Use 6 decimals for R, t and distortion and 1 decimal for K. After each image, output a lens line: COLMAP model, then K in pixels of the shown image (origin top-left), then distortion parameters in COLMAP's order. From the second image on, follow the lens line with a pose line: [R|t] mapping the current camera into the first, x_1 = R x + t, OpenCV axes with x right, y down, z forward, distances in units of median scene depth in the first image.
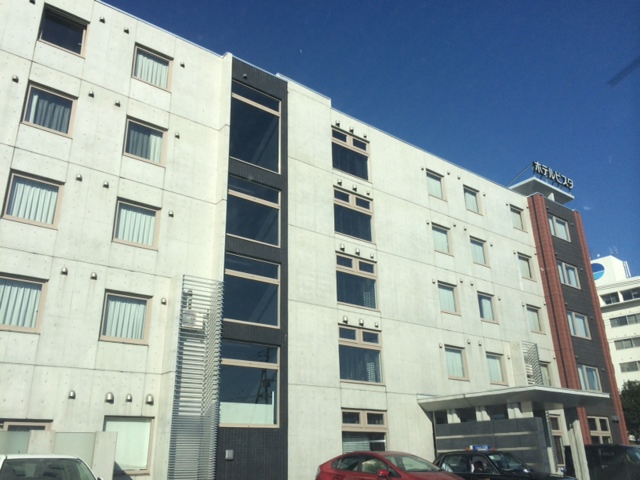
lens RADIAL K [[550.3, 0, 321.3], [0, 550.3, 238.8], [0, 0, 1]] dist [0.007033, -0.001953]
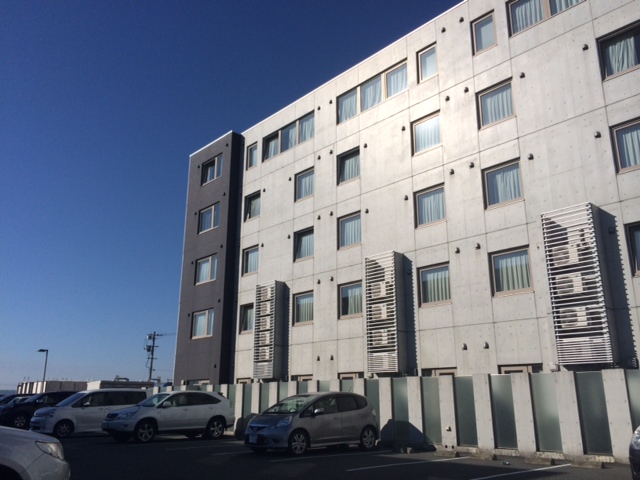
lens RADIAL K [[550.3, 0, 321.3], [0, 550.3, 239.5], [0, 0, 1]] dist [0.007033, -0.001953]
pose [[0.068262, -0.261557, -0.962771, 0.704912], [0.363766, 0.905113, -0.220101, 0.195685], [0.928986, -0.335199, 0.156930, 0.521941]]
